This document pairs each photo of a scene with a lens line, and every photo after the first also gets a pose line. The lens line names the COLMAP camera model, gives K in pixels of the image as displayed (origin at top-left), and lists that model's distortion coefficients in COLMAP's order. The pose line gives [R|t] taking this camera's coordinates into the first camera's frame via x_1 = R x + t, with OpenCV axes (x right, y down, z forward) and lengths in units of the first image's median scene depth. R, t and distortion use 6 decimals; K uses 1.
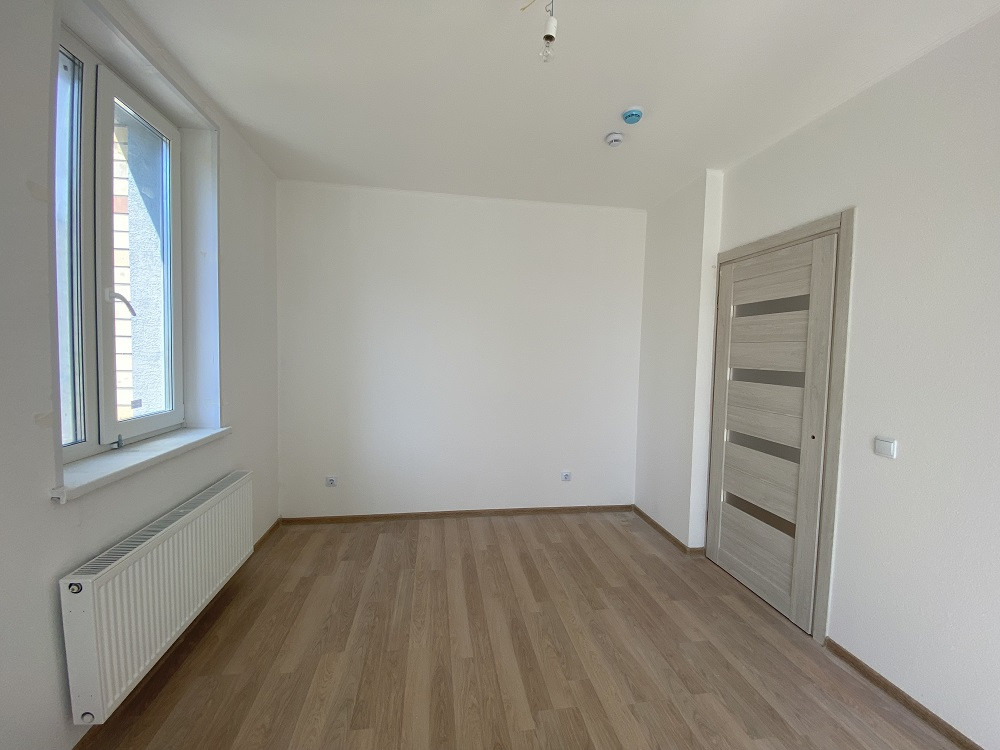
lens RADIAL K [[408.5, 0, 496.5], [0, 408.5, 374.5], [0, 0, 1]] dist [0.002896, -0.014178]
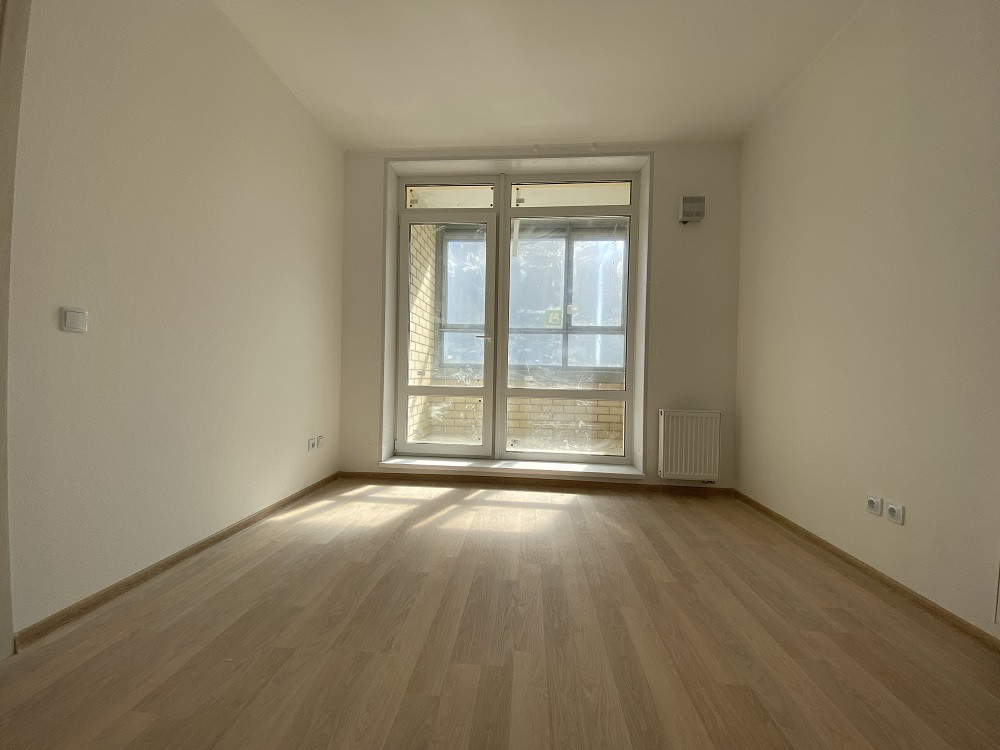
lens RADIAL K [[414.3, 0, 498.1], [0, 414.3, 374.1], [0, 0, 1]] dist [0.064009, -0.045939]
pose [[-0.972839, -0.044681, 0.227130, -0.038620], [-0.031708, 0.997667, 0.060451, 0.191643], [-0.229301, 0.051607, -0.971986, 1.476359]]
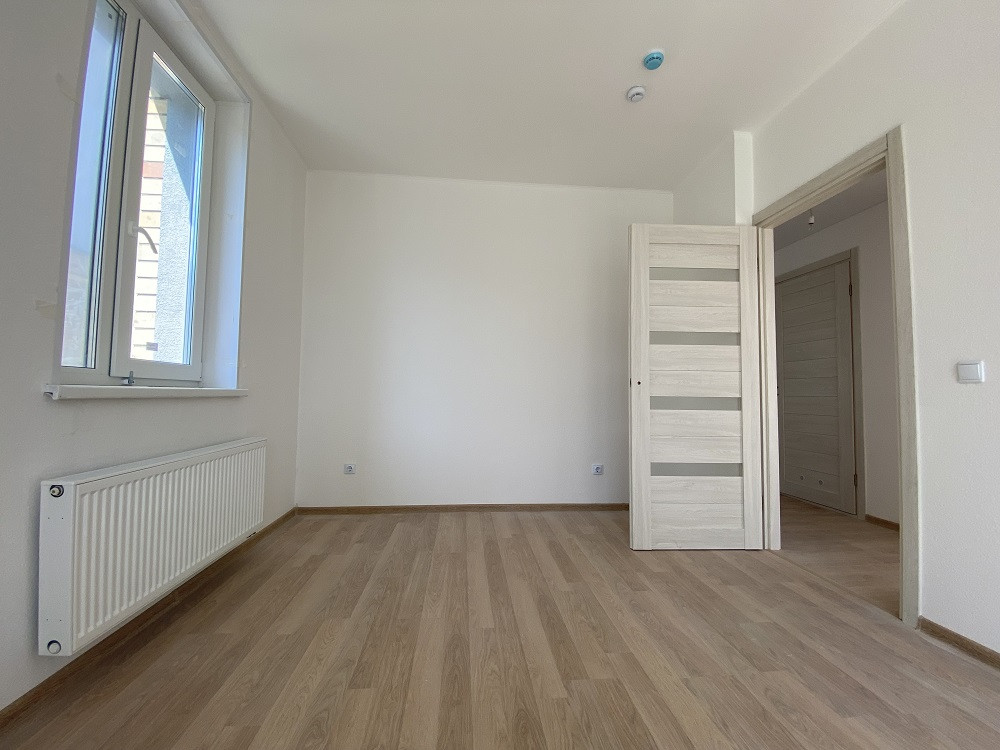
lens RADIAL K [[408.5, 0, 496.5], [0, 408.5, 374.5], [0, 0, 1]] dist [0.002896, -0.014178]
pose [[0.997728, -0.012011, -0.066297, 0.011141], [0.005275, 0.994887, -0.100860, 0.243107], [0.067170, 0.100281, 0.992689, 0.084071]]
